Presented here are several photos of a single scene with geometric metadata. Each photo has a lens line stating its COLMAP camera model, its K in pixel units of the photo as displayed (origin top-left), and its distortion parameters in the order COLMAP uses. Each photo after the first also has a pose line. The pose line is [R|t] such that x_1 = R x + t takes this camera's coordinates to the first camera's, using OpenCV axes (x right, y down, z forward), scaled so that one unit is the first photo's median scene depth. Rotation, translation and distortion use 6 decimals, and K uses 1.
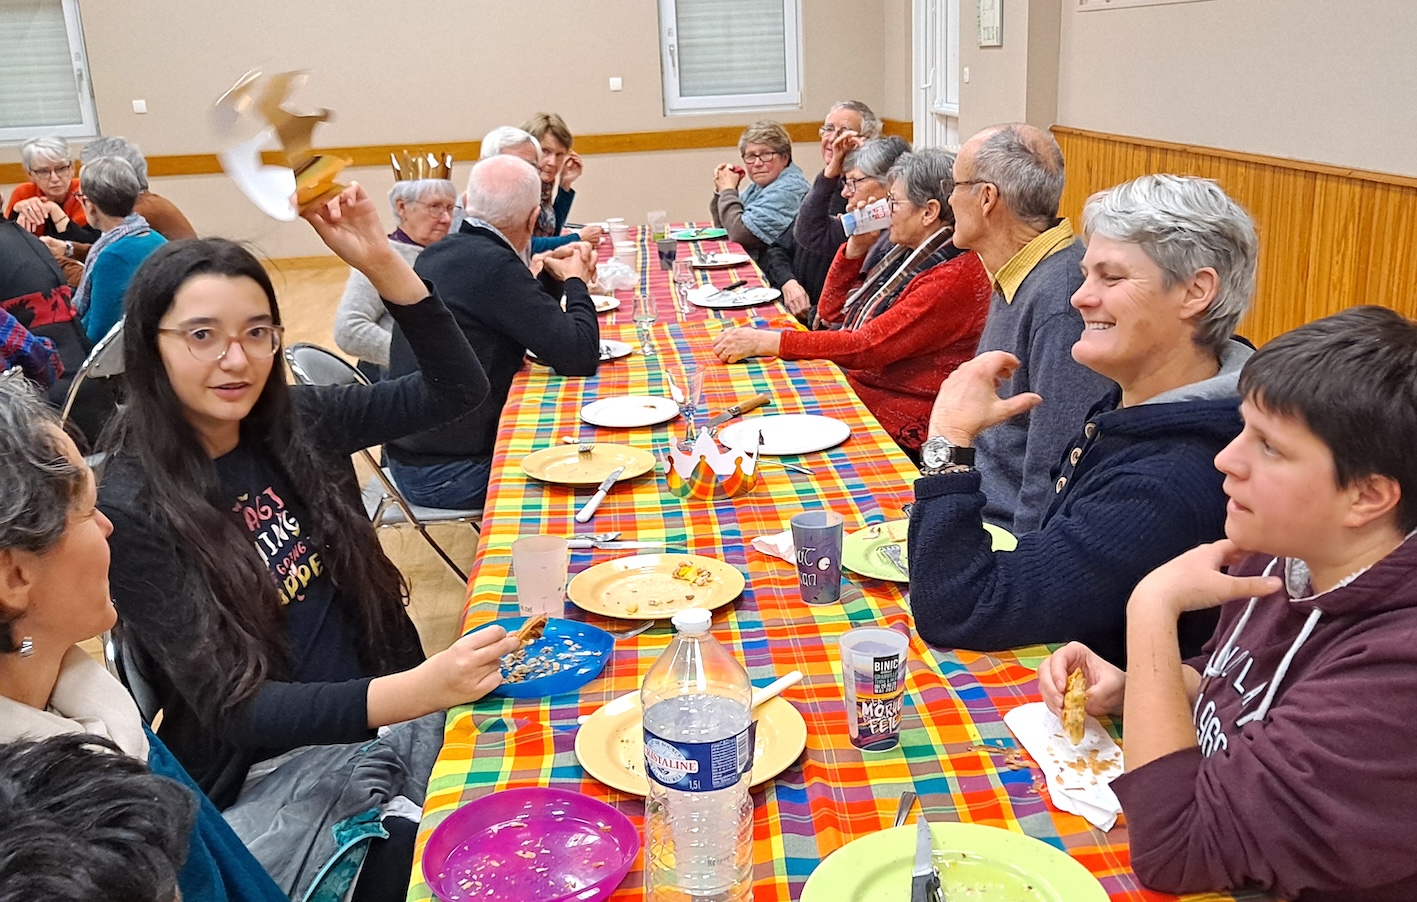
lens RADIAL K [[1368.0, 0, 708.5], [0, 1368.0, 451.0], [0, 0, 1]] dist [0.040981, 0.001370]
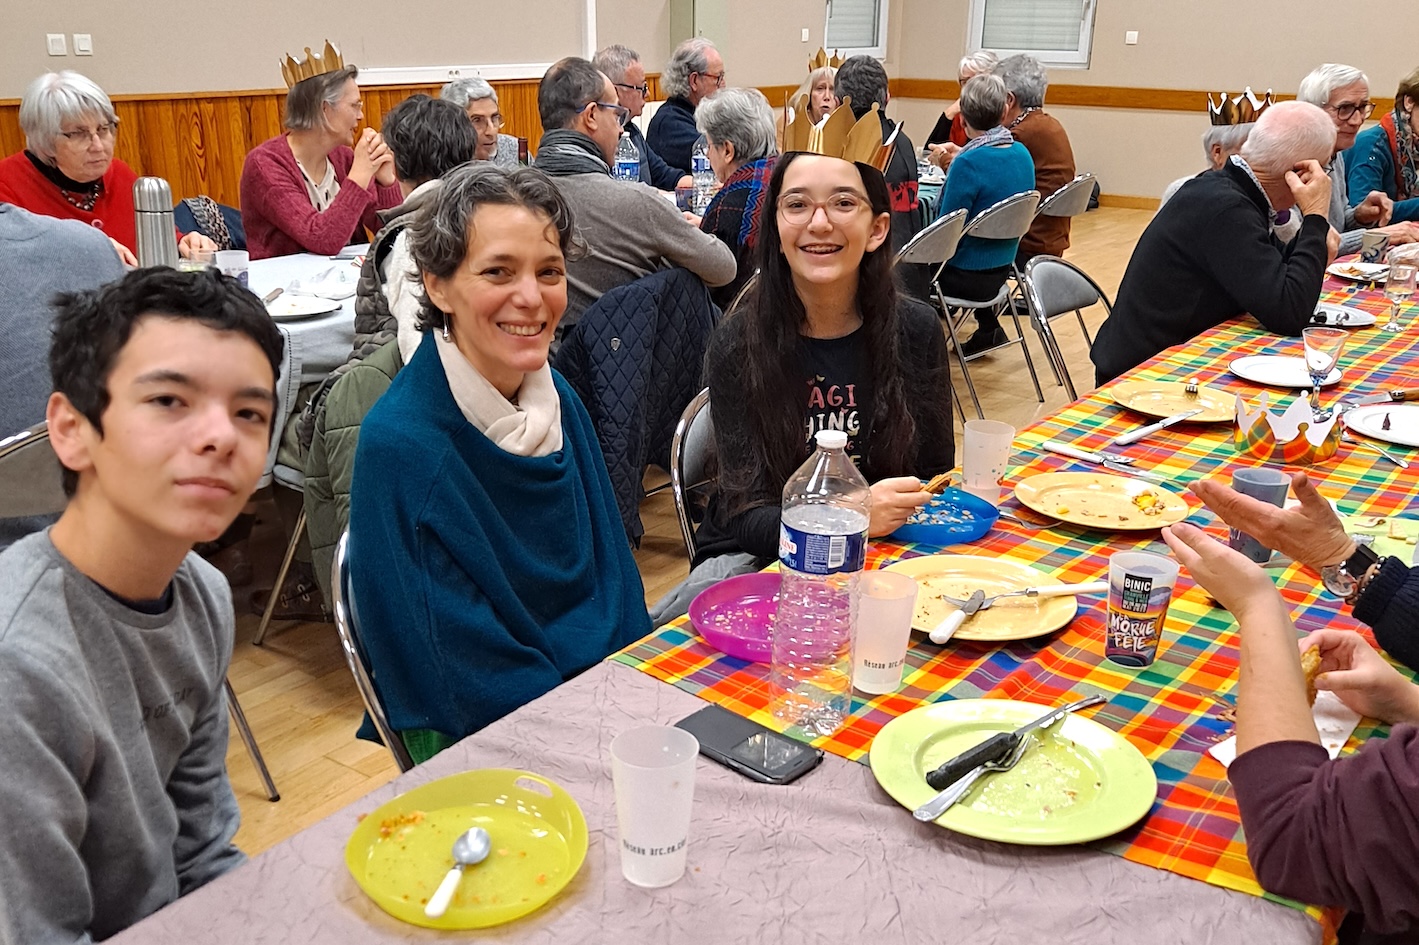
lens RADIAL K [[1419.0, 0, 709.5], [0, 1419.0, 472.5], [0, 0, 1]] dist [0.059894, -0.013144]
pose [[0.741594, 0.260299, -0.618289, 0.366701], [-0.233294, 0.964195, 0.126106, 0.008644], [0.628977, 0.050723, 0.775768, -0.035930]]
